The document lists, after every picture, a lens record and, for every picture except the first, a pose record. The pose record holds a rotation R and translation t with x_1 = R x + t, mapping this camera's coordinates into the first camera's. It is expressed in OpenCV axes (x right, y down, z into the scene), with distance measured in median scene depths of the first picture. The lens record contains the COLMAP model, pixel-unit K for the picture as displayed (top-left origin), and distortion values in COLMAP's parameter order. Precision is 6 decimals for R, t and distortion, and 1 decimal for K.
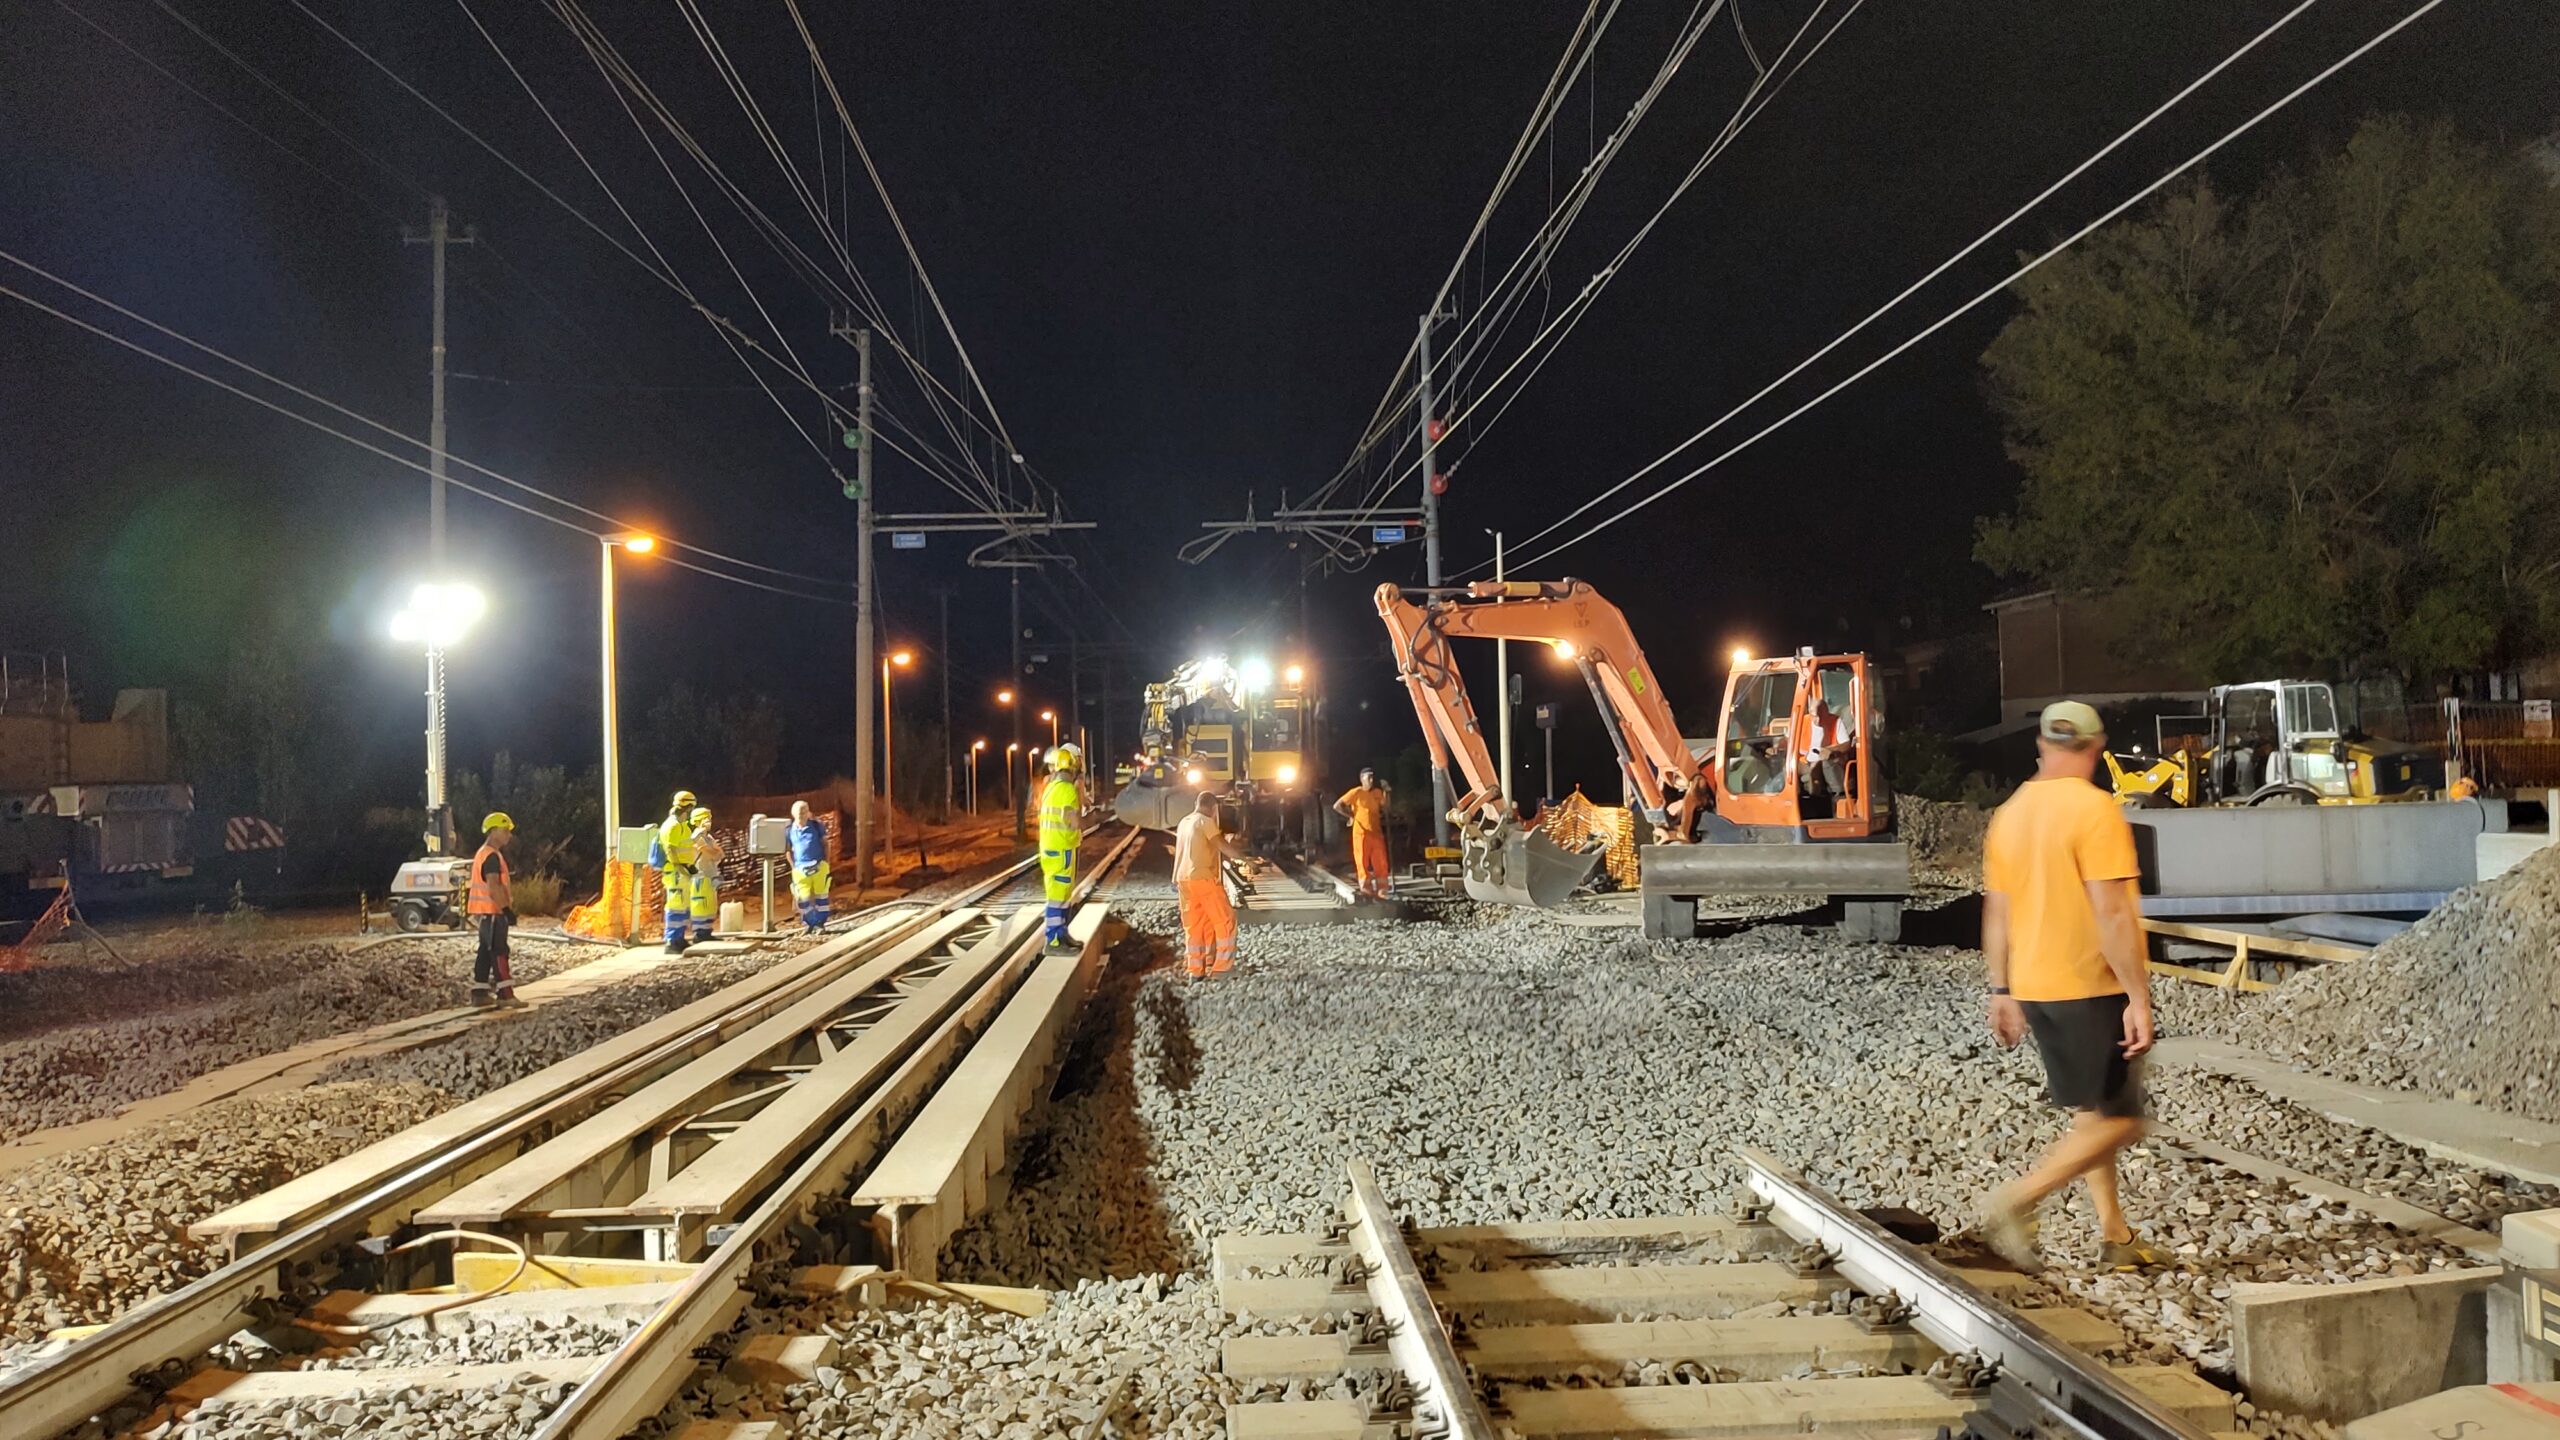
lens RADIAL K [[1835.1, 0, 1276.9], [0, 1835.1, 705.2], [0, 0, 1]] dist [0.028902, -0.002281]
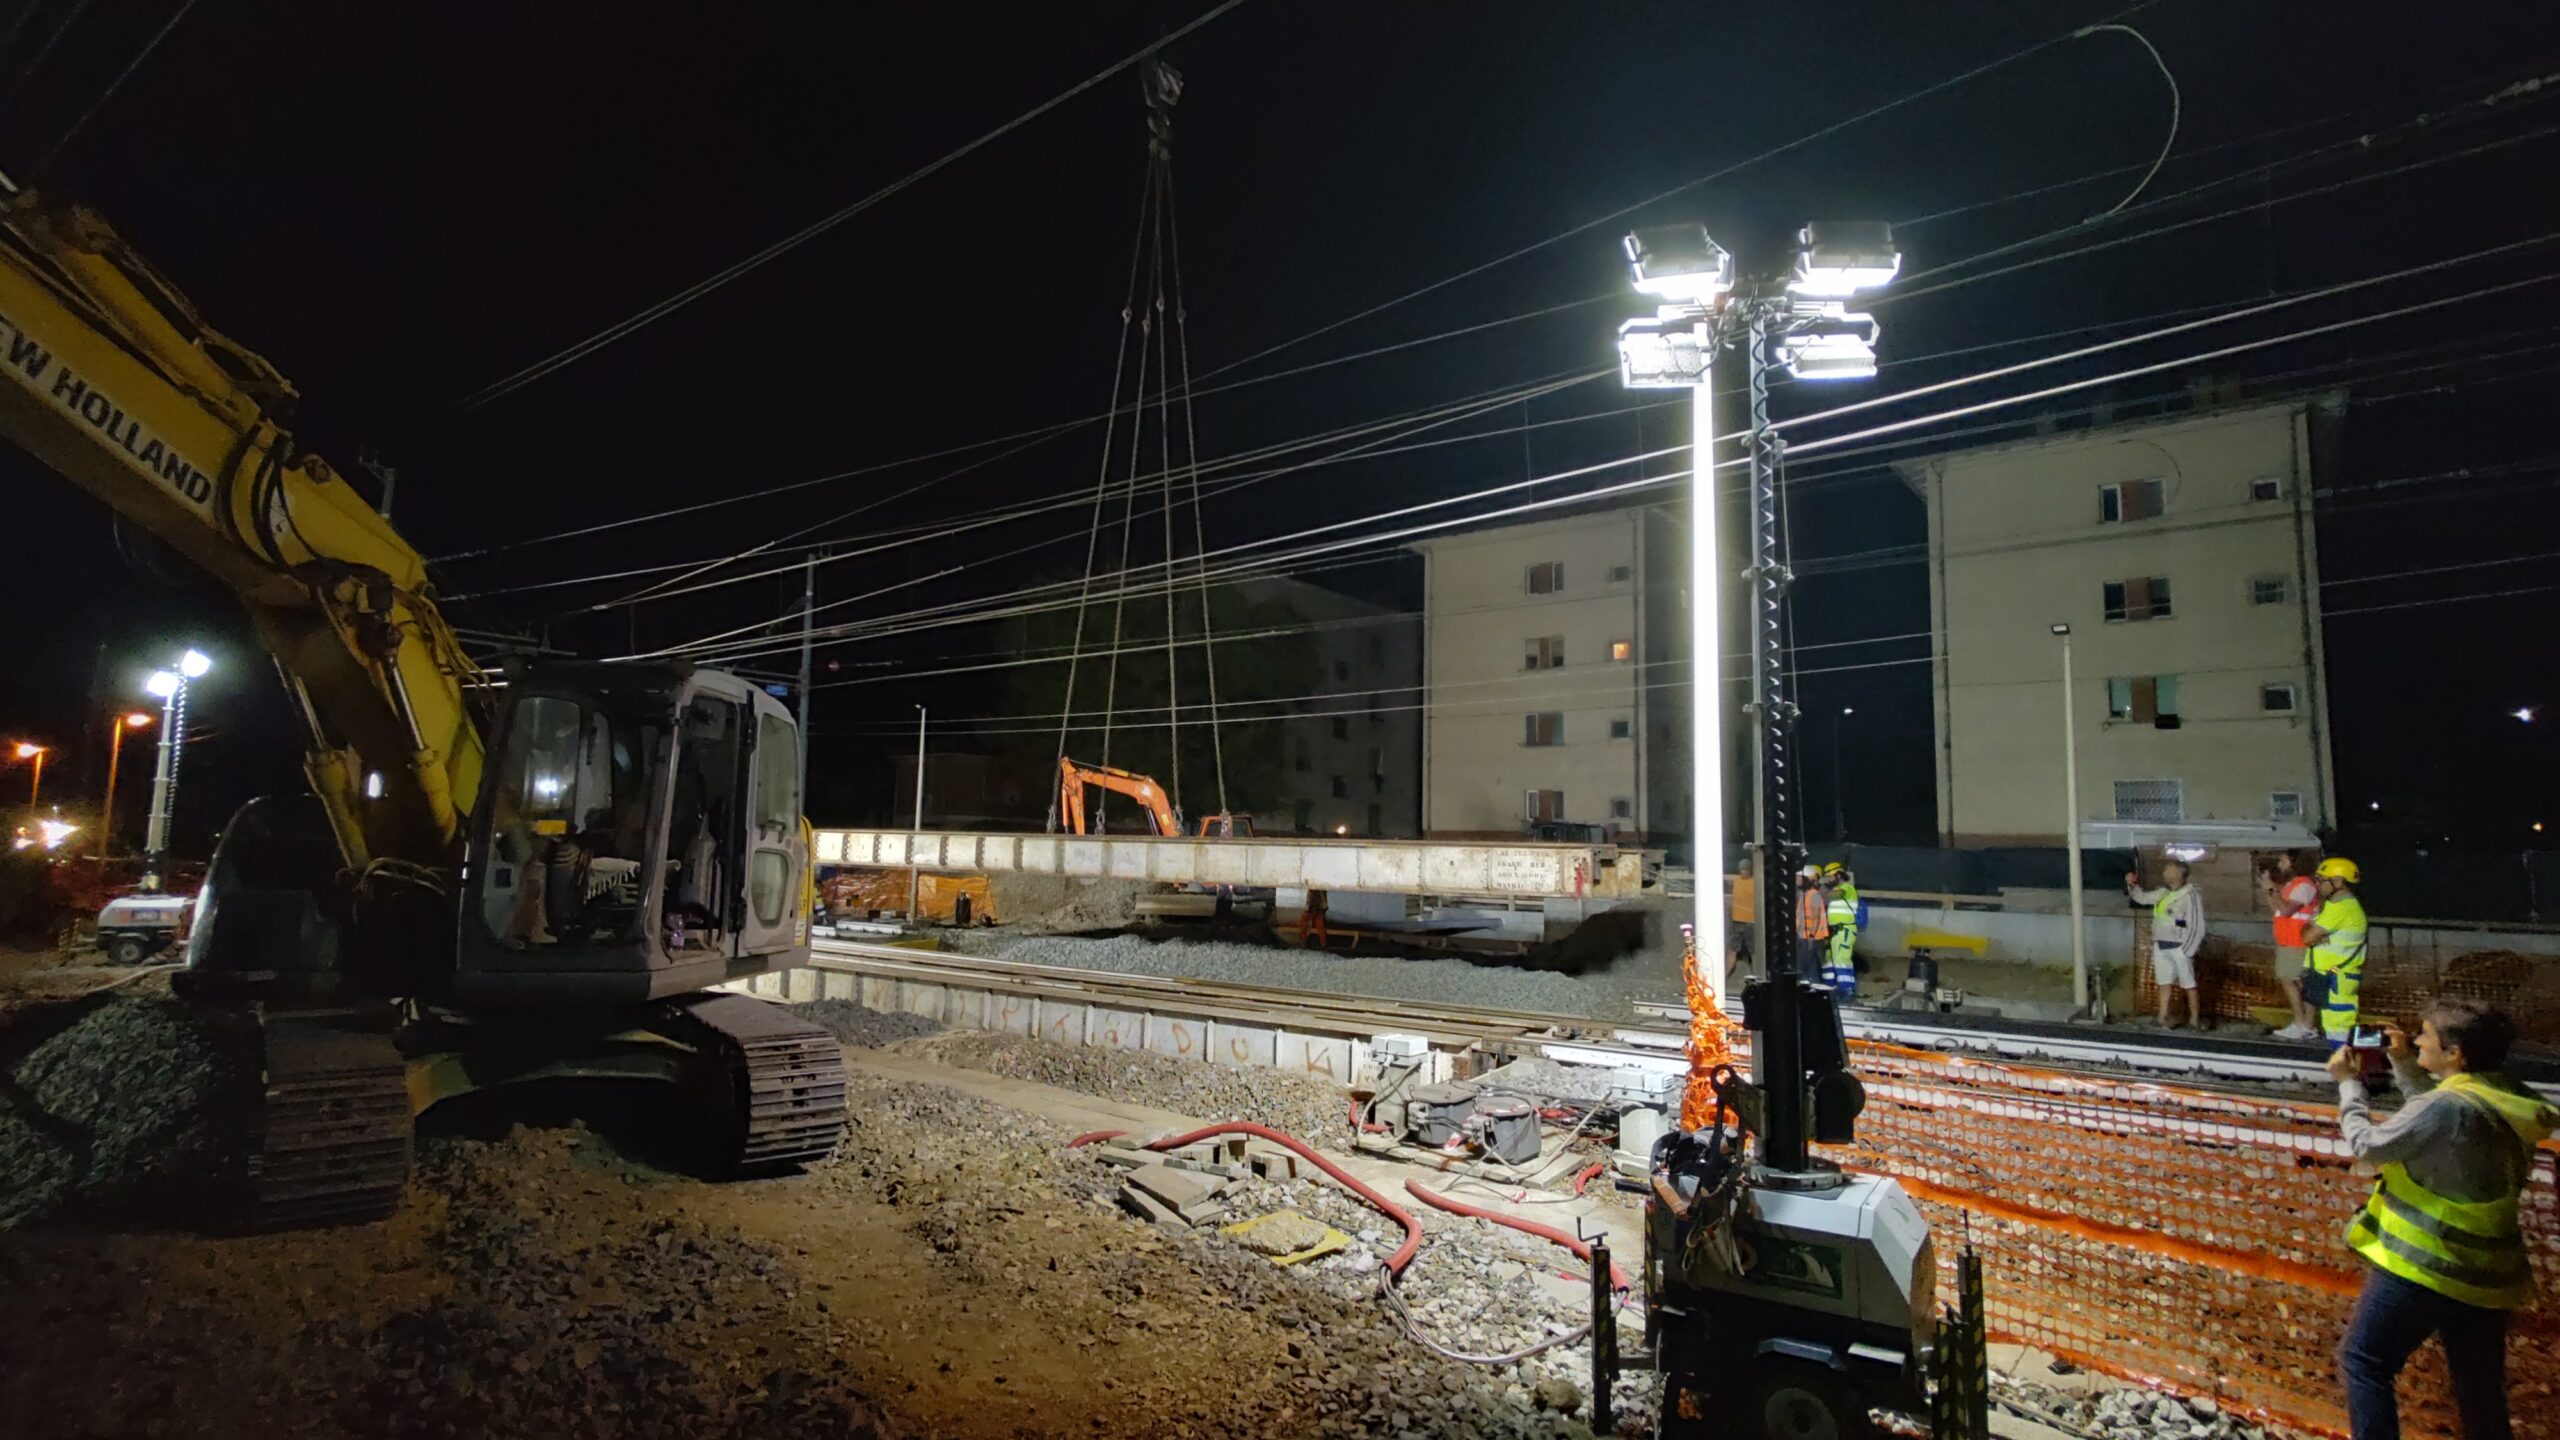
lens RADIAL K [[1251.4, 0, 1280.0], [0, 1251.4, 720.0], [0, 0, 1]] dist [0.000981, 0.000261]
pose [[0.669998, 0.120438, 0.732528, -0.418242], [-0.066599, 0.992525, -0.102270, 0.008446], [-0.739370, 0.019735, 0.673010, 0.006215]]
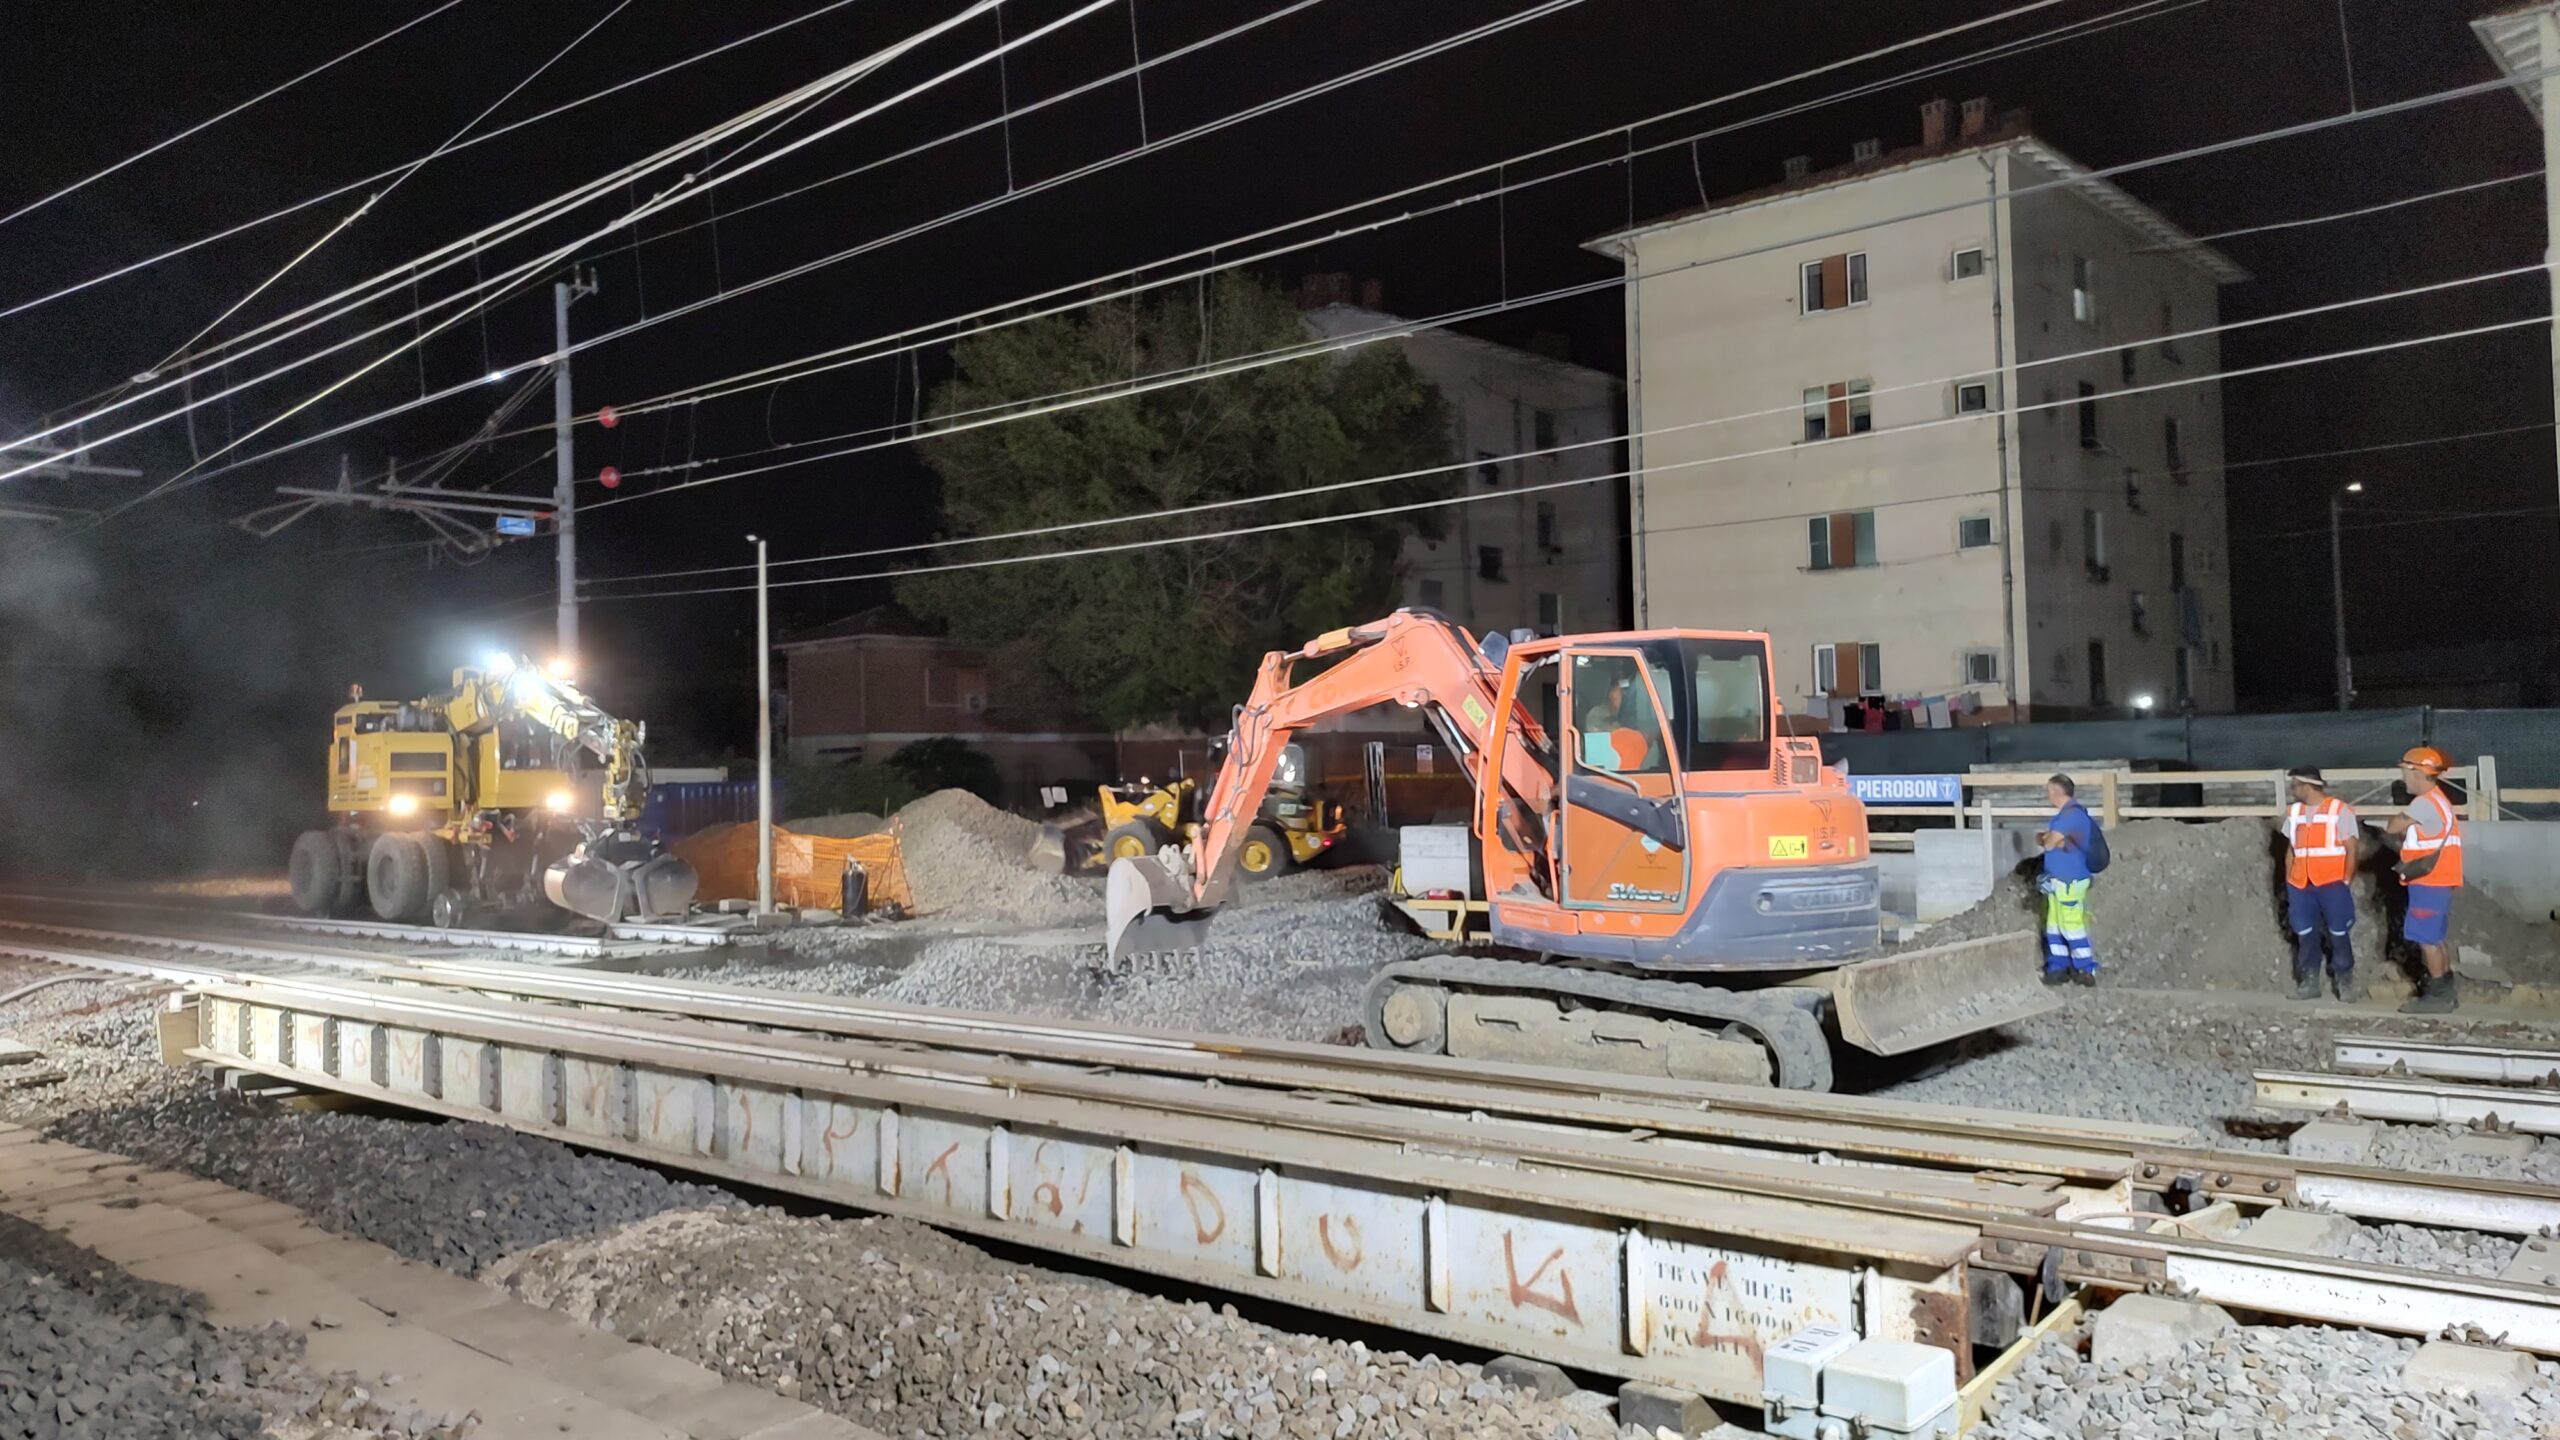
lens RADIAL K [[1865.3, 0, 1280.0], [0, 1865.3, 720.0], [0, 0, 1]] dist [0.075513, -0.107921]
pose [[0.716903, 0.031271, 0.696472, -0.300636], [-0.022385, 0.999511, -0.021834, 0.009662], [-0.696814, 0.000062, 0.717252, 0.115705]]
